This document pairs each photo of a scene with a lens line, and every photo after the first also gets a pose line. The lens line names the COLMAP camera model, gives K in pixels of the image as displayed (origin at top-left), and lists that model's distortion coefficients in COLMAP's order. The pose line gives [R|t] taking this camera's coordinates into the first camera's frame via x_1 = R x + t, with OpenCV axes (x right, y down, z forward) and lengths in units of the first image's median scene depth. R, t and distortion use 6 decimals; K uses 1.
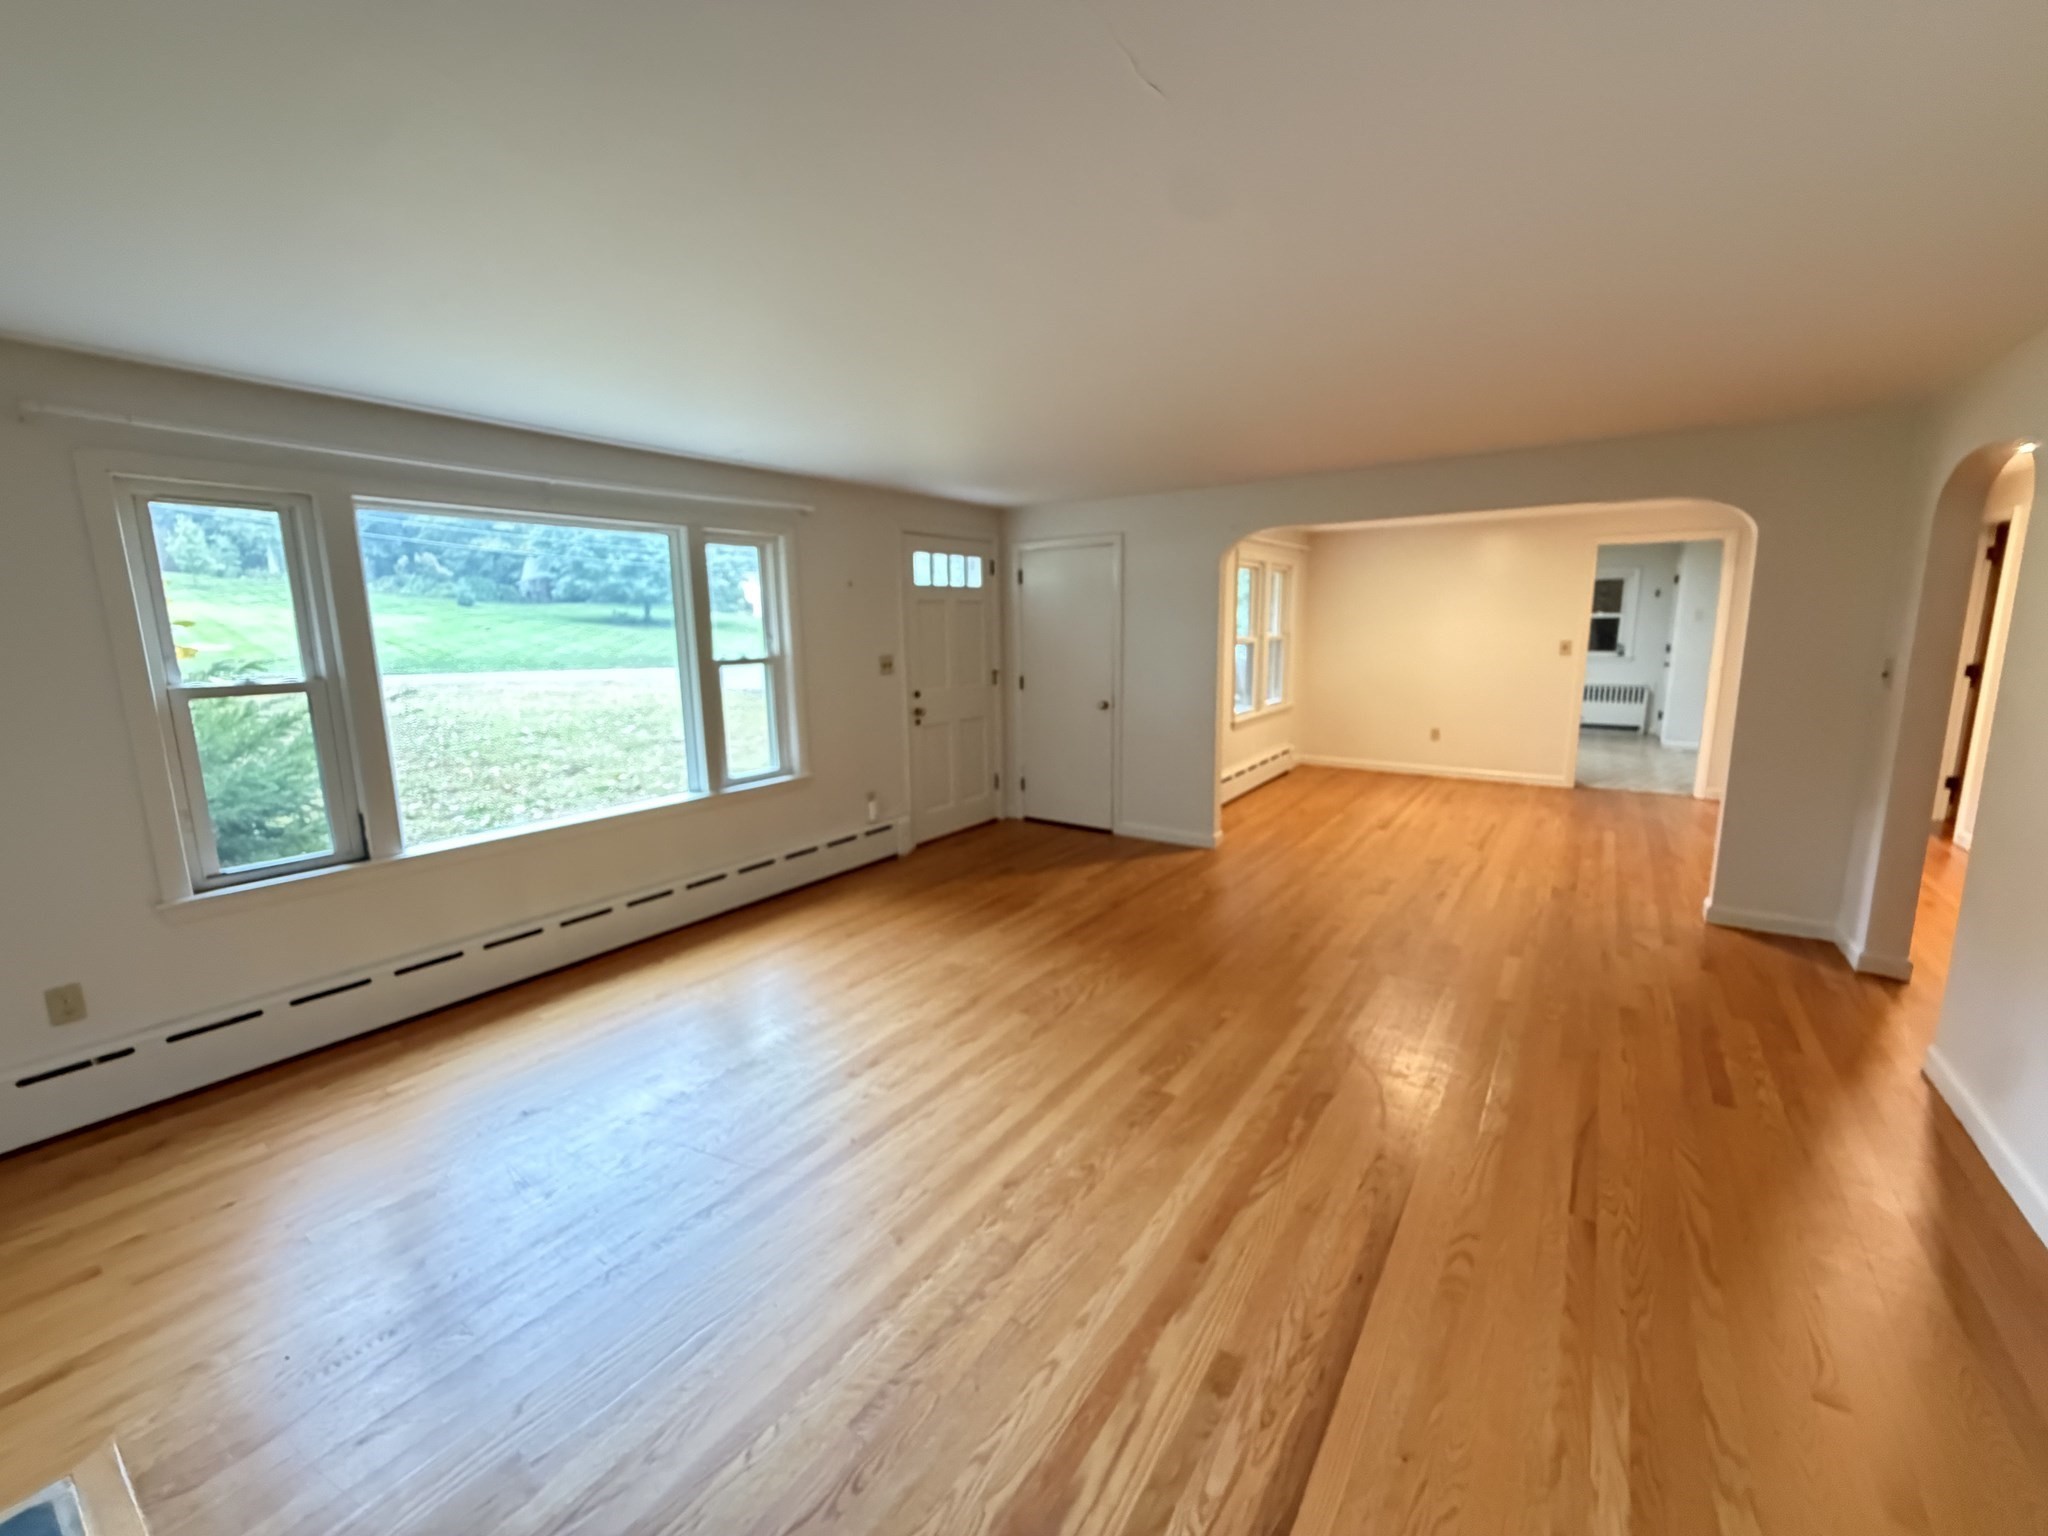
lens RADIAL K [[822.5, 0, 1015.9], [0, 822.5, 769.4], [0, 0, 1]] dist [0.002086, -0.000022]
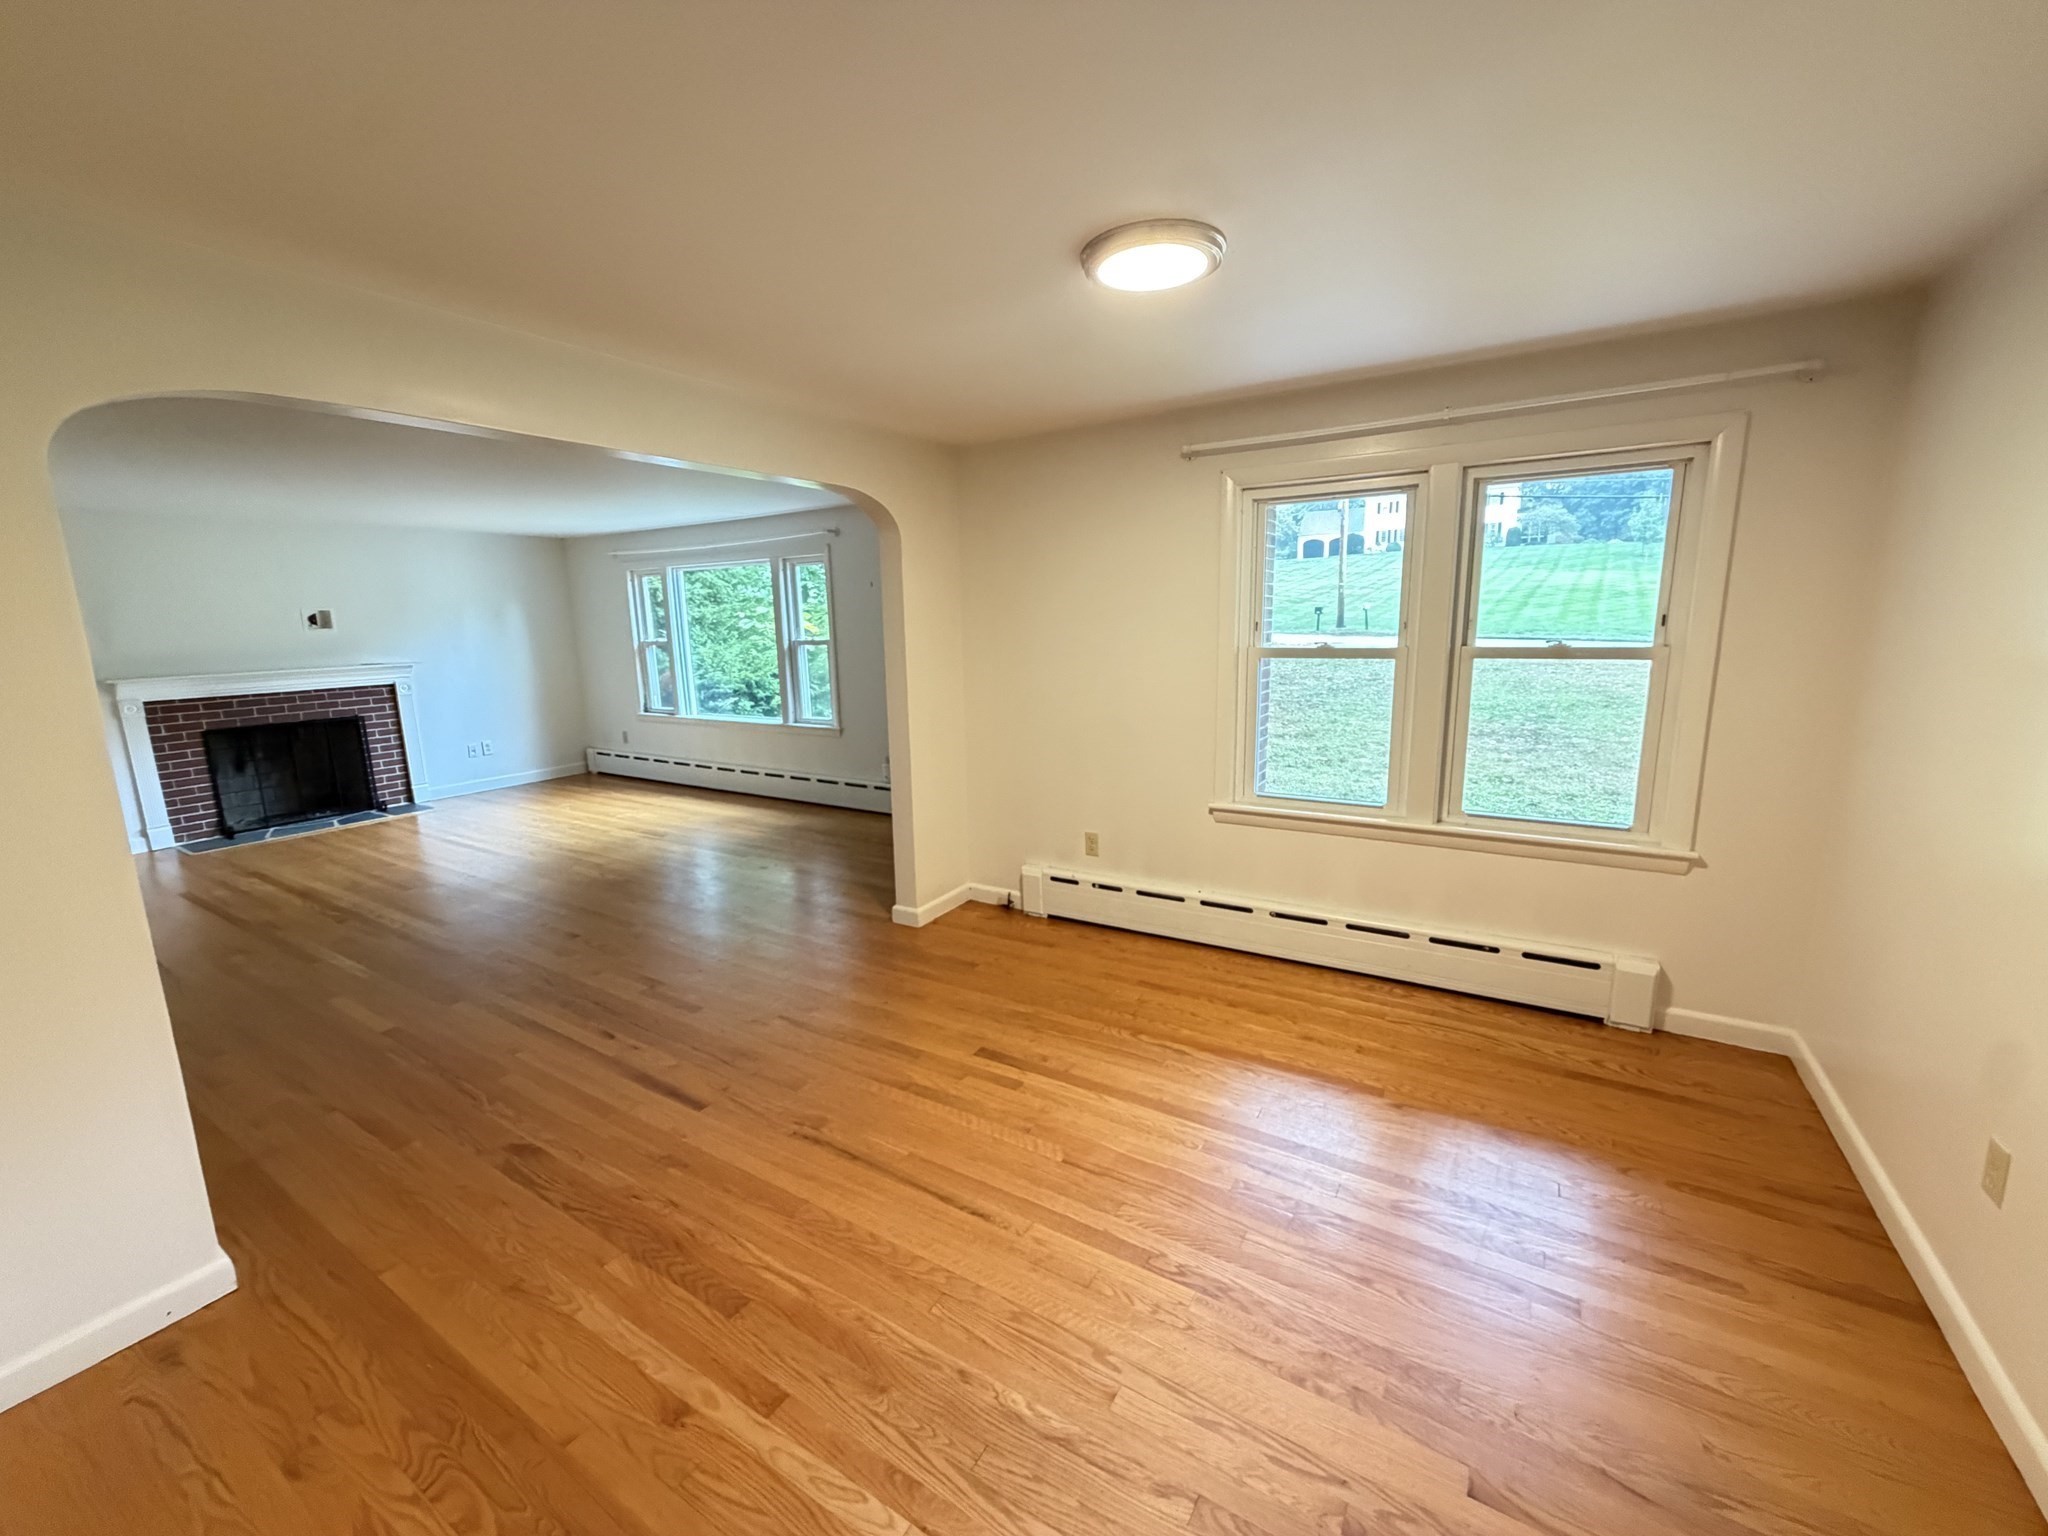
lens RADIAL K [[812.9, 0, 1024.0], [0, 812.9, 768.0], [0, 0, 1]] dist [0.002626, 0.000131]
pose [[0.059478, 0.199443, -0.978103, 1.091083], [-0.149962, 0.970503, 0.188774, -0.227735], [0.986901, 0.135450, 0.087633, 1.185204]]
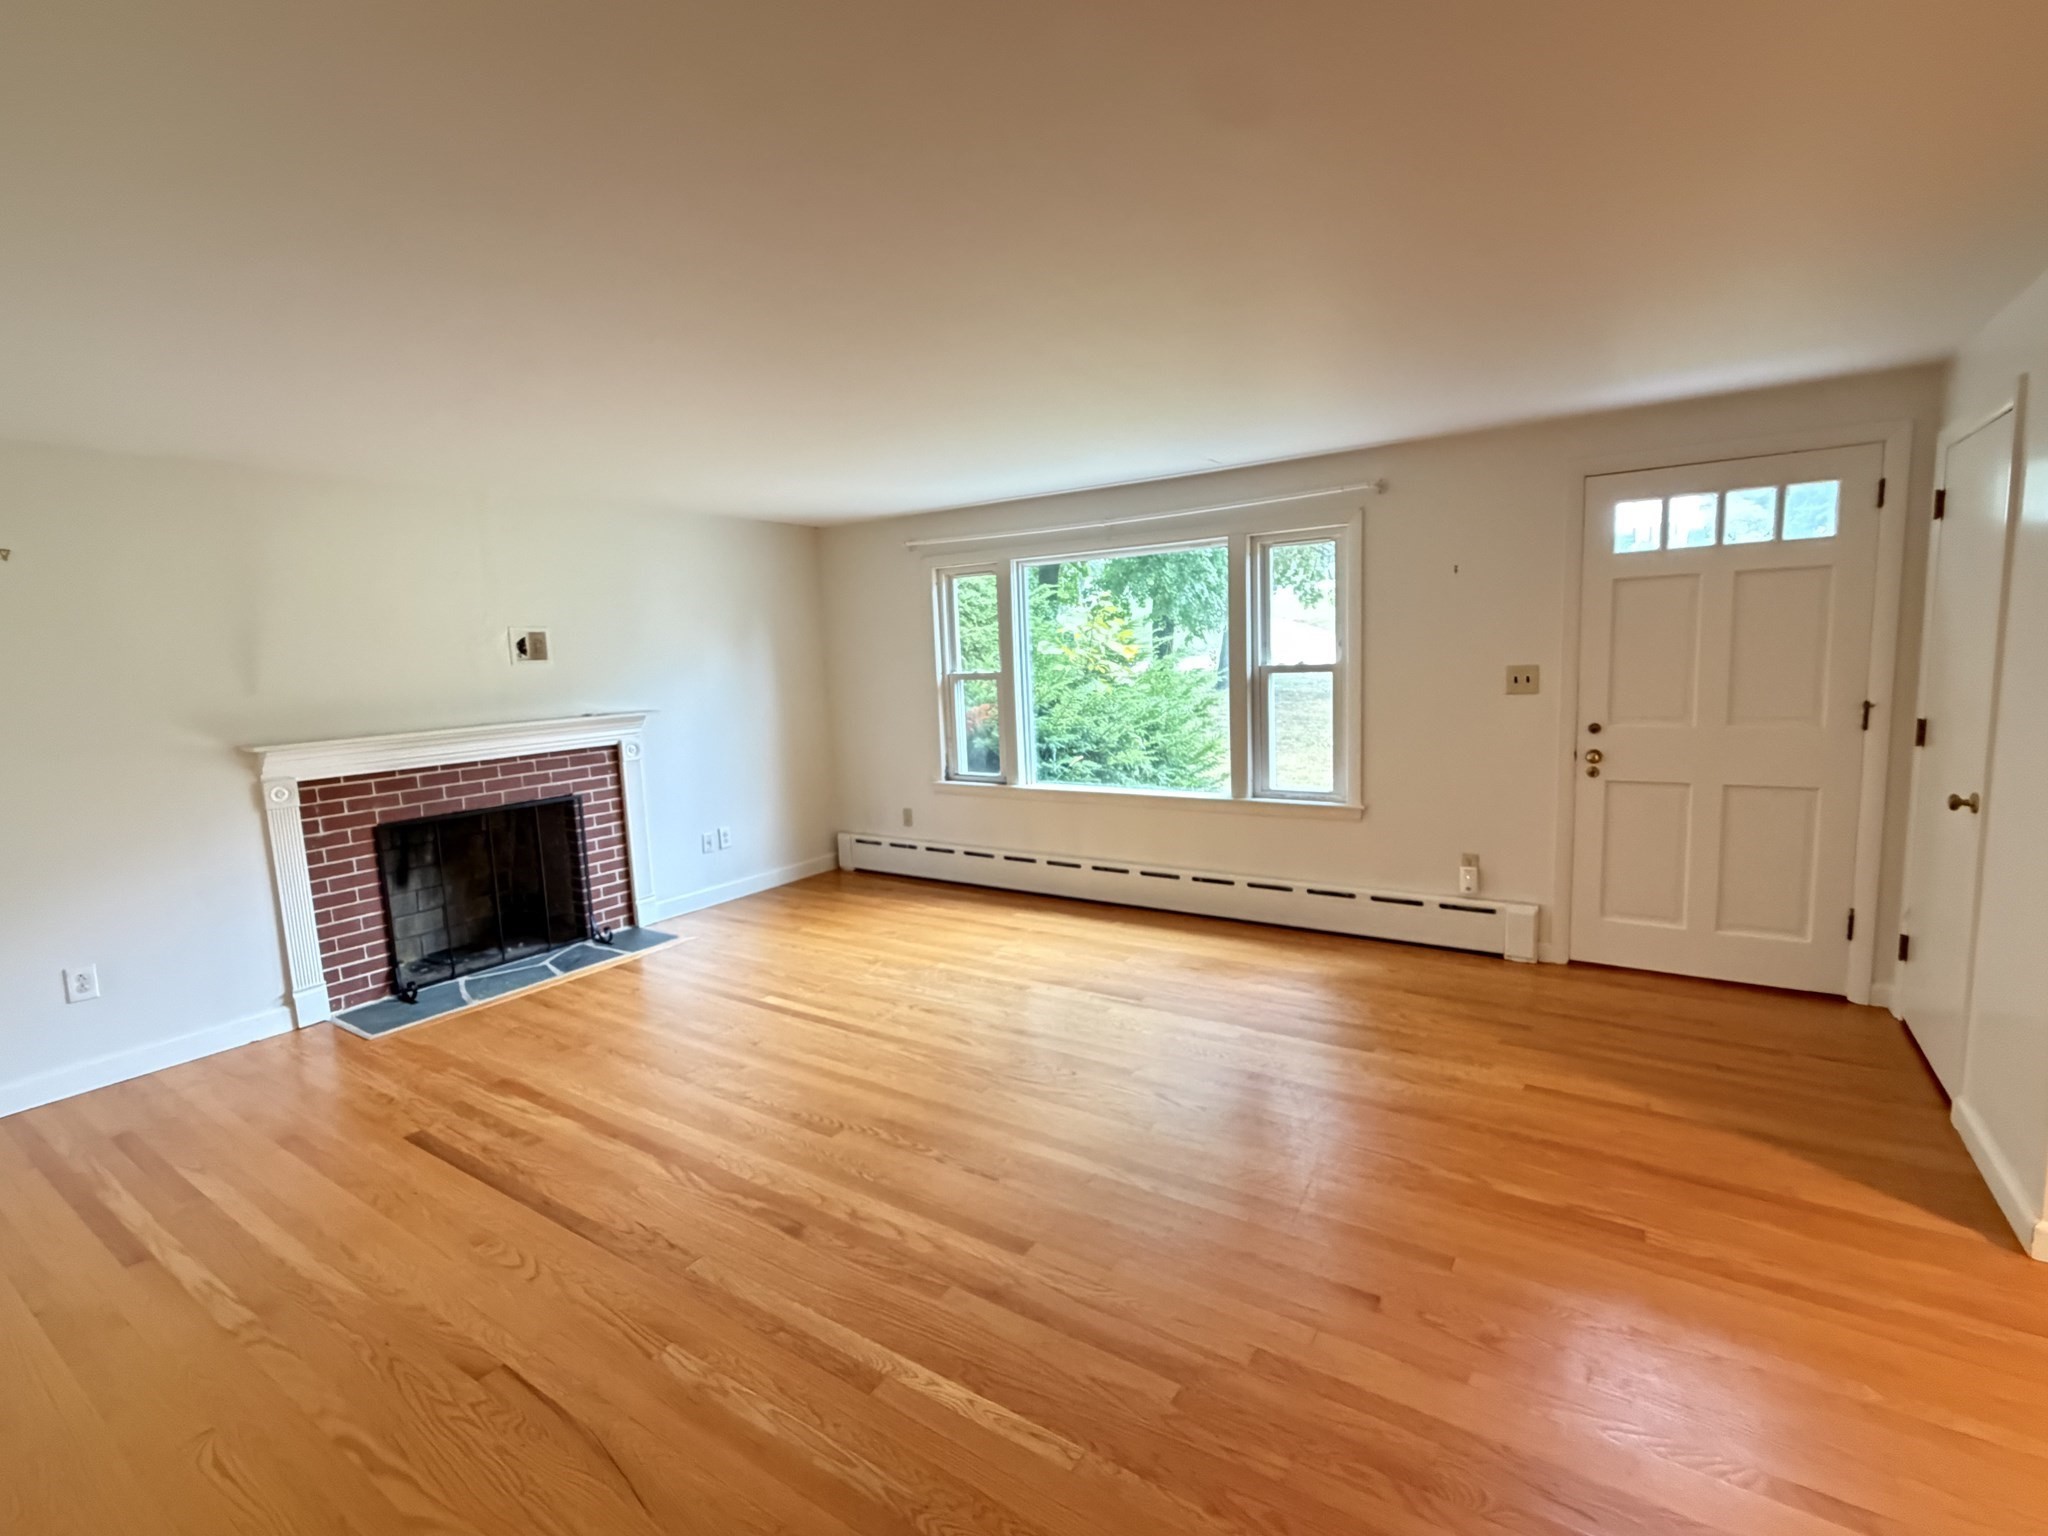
lens RADIAL K [[956.1, 0, 1024.0], [0, 956.1, 768.0], [0, 0, 1]] dist [0.008386, 0.000202]
pose [[0.019227, 0.141020, -0.989820, 0.689155], [-0.132356, 0.981649, 0.137285, -0.119147], [0.991016, 0.128369, 0.037539, 0.617395]]
